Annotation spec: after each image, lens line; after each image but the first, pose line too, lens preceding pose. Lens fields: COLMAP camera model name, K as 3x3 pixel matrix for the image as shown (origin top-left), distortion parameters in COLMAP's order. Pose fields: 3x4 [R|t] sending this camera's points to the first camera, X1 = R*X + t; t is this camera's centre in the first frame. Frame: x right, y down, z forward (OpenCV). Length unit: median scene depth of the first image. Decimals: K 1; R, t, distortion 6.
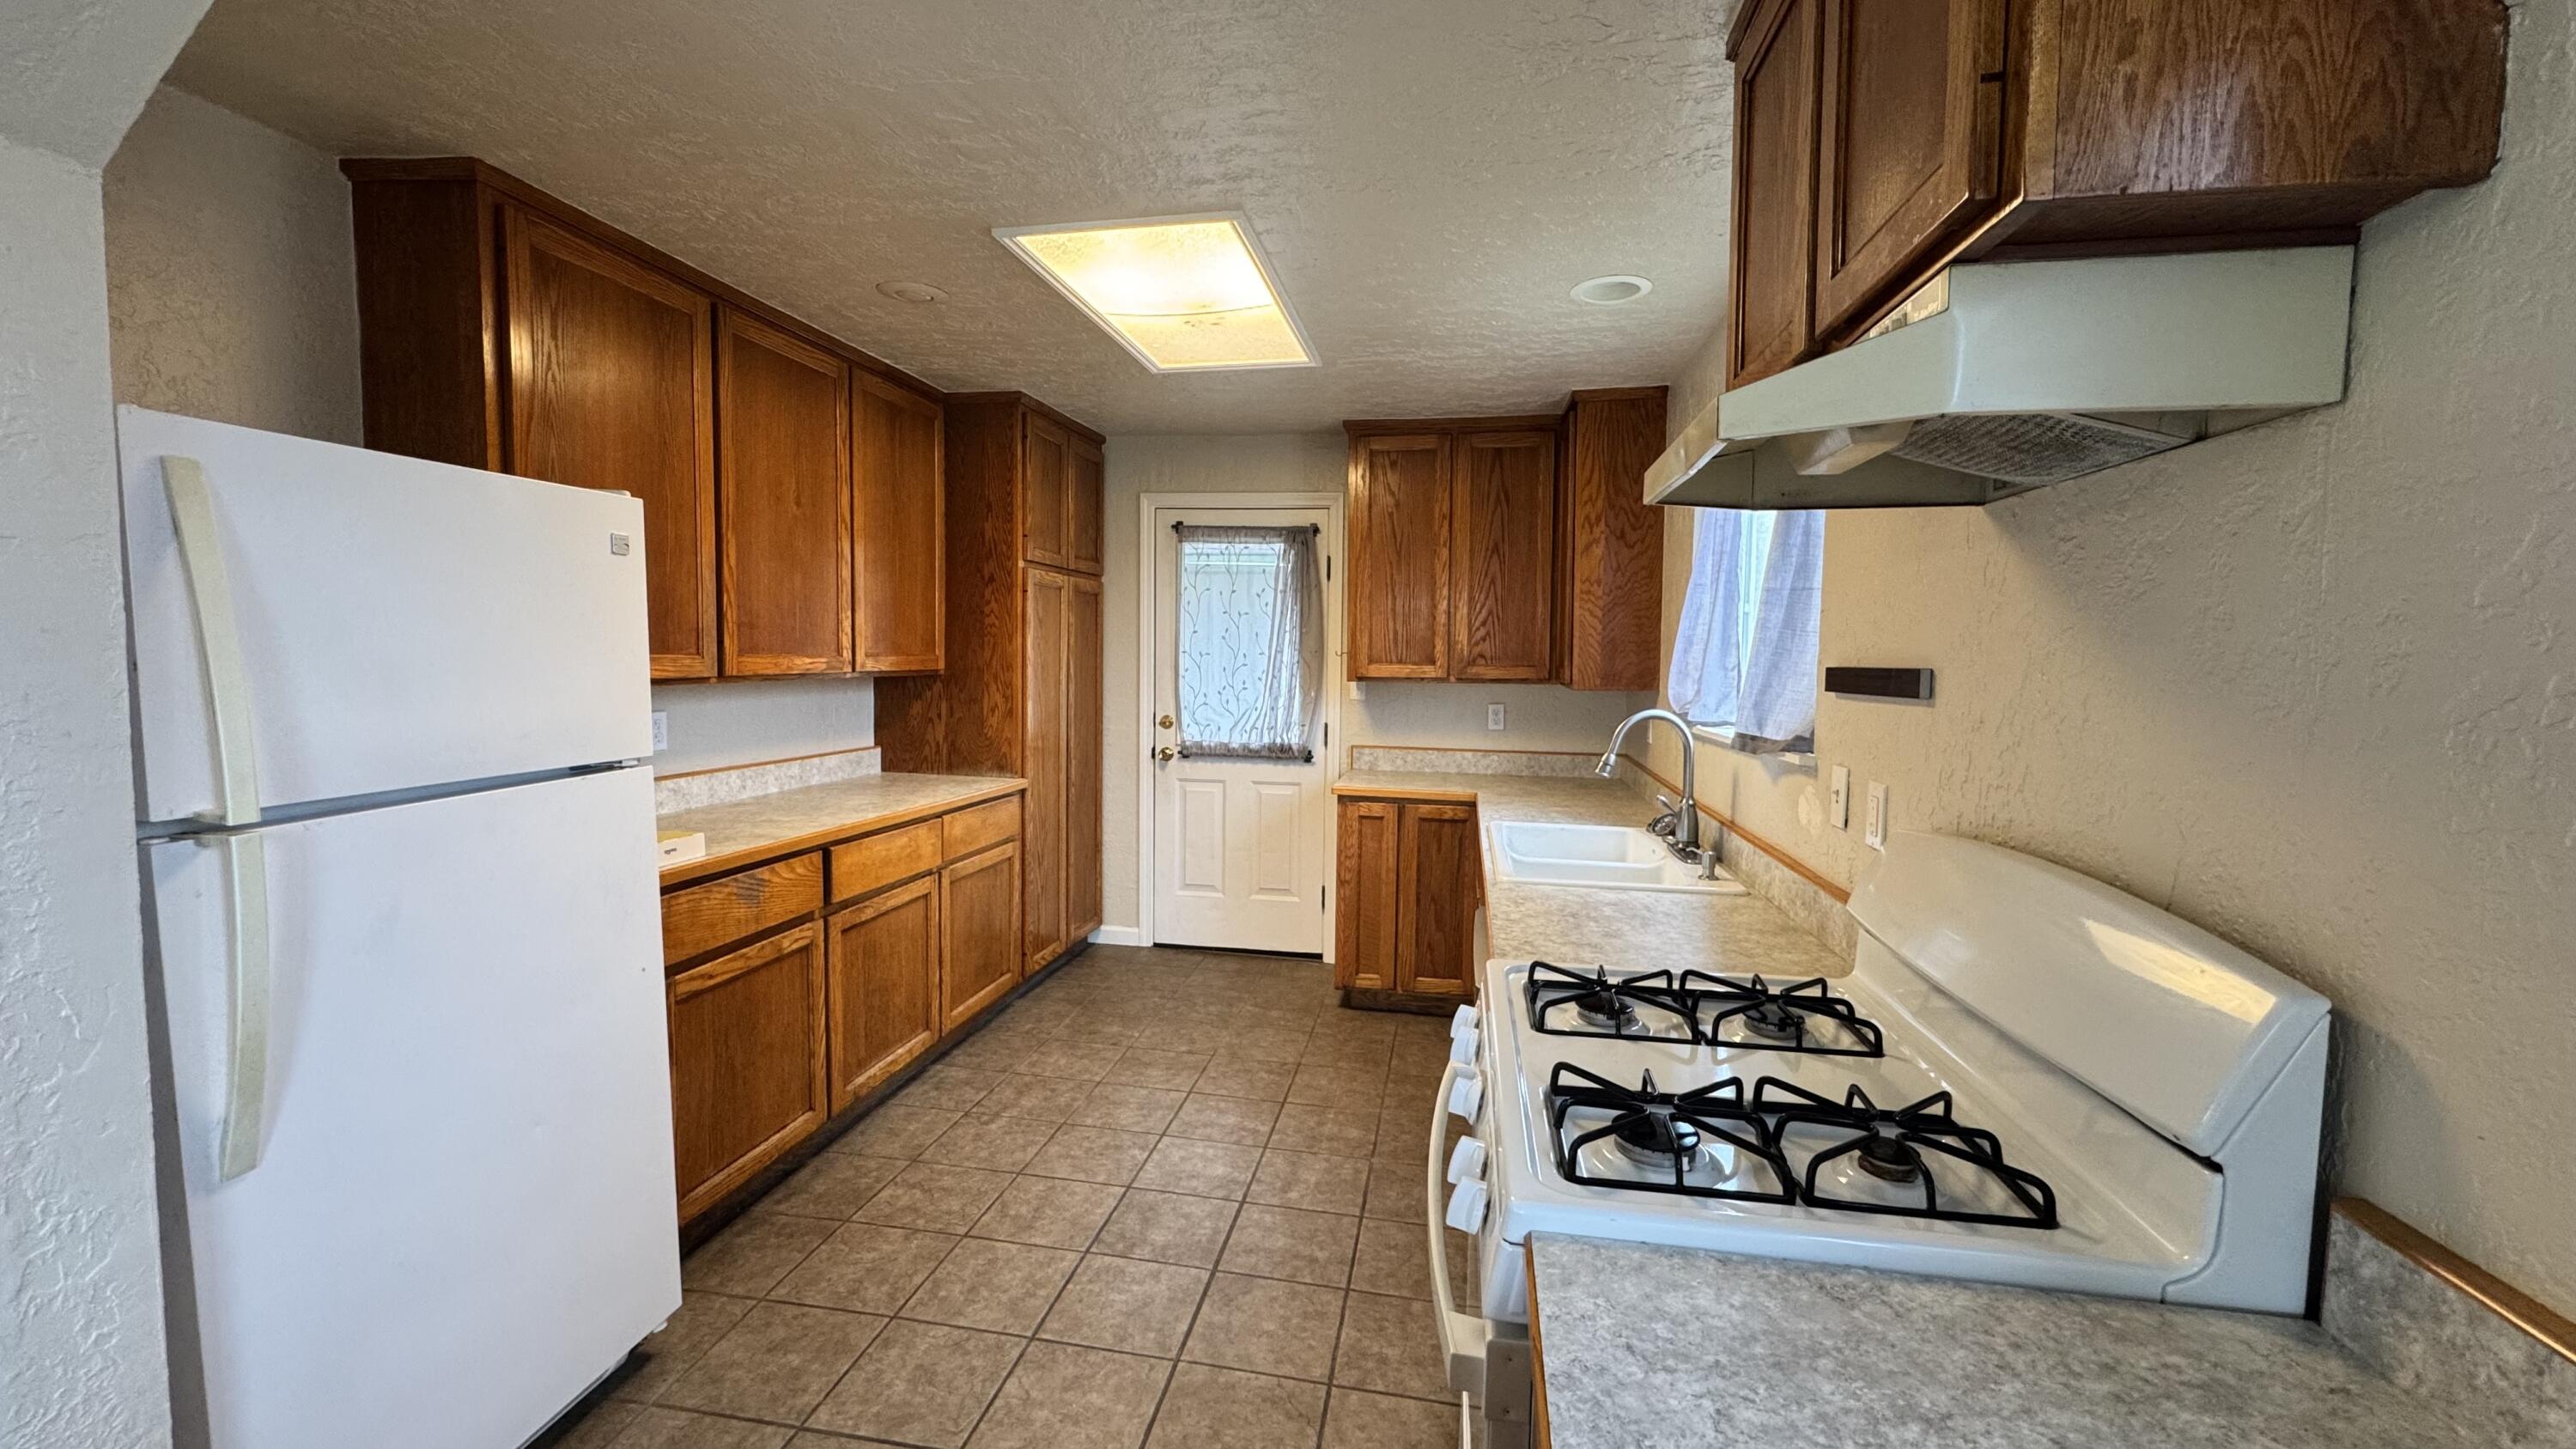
lens RADIAL K [[1025.7, 0, 1288.0], [0, 1025.7, 724.5], [0, 0, 1]] dist [-0.000959, 0.000160]
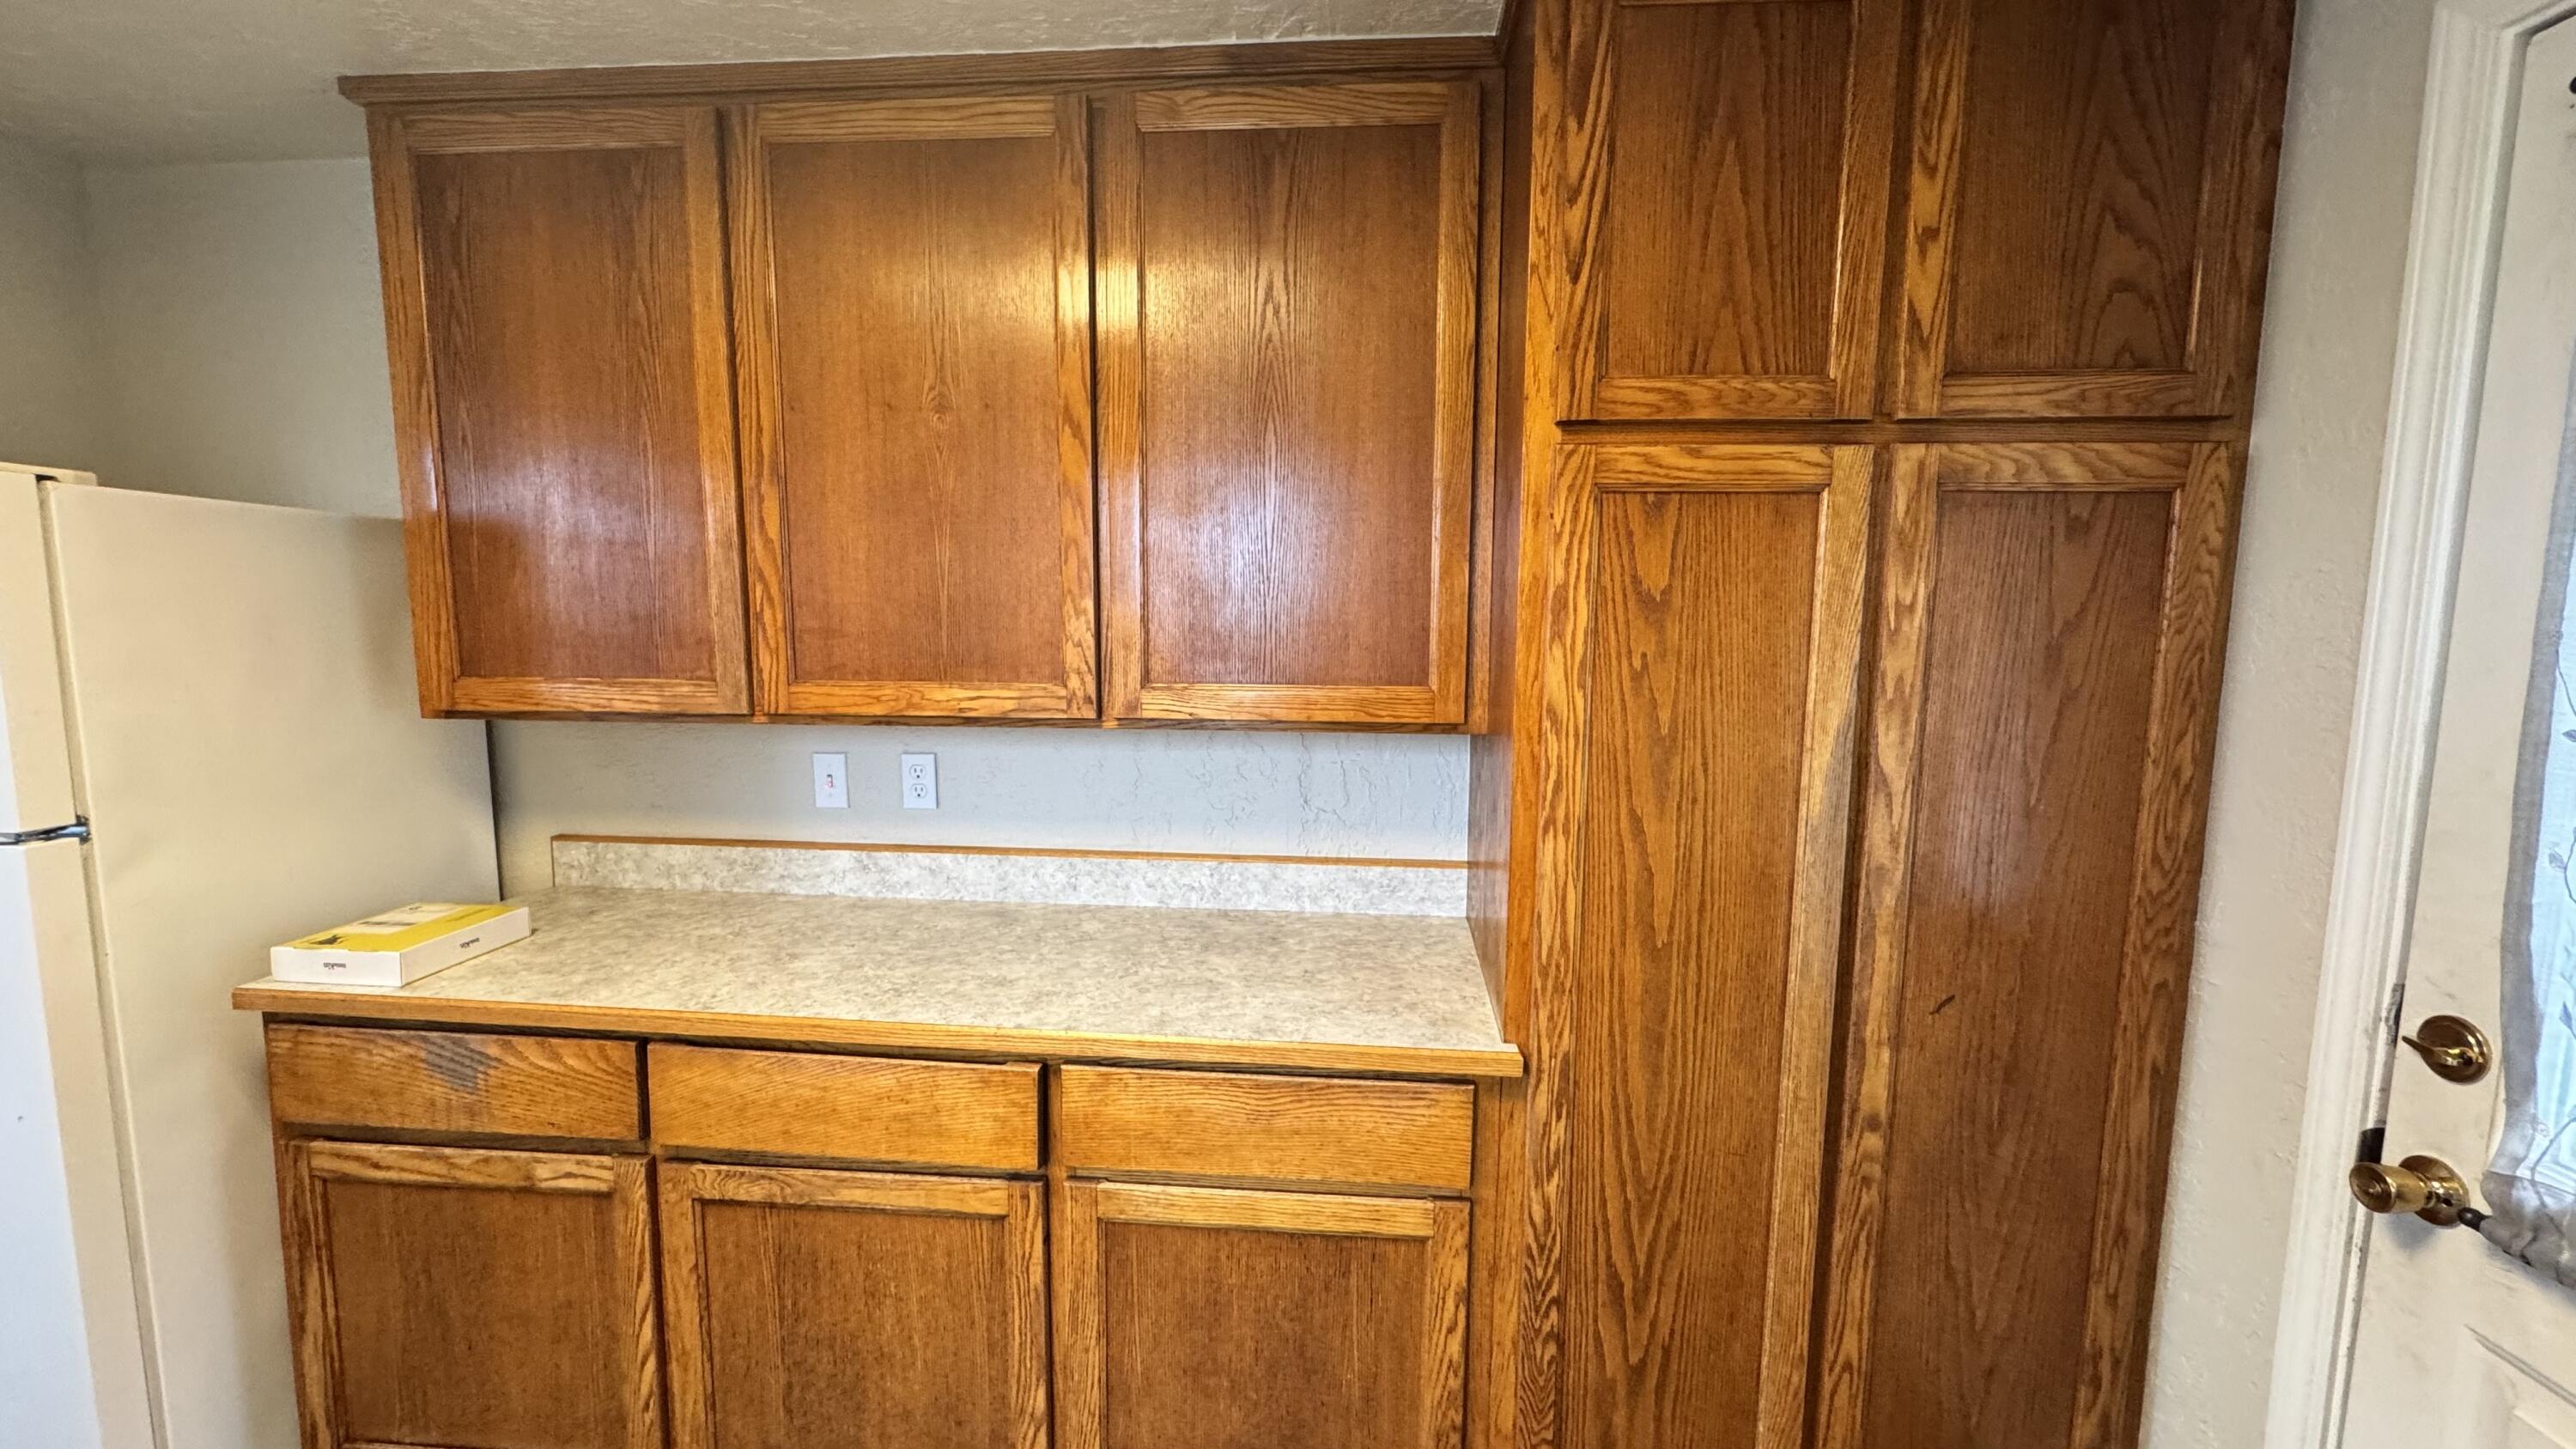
lens RADIAL K [[1025.7, 0, 1288.0], [0, 1025.7, 724.5], [0, 0, 1]] dist [-0.000959, 0.000160]
pose [[0.097853, 0.095188, -0.990638, 0.109039], [-0.075738, 0.993241, 0.087957, -0.119959], [0.992315, 0.066422, 0.104401, 1.245191]]
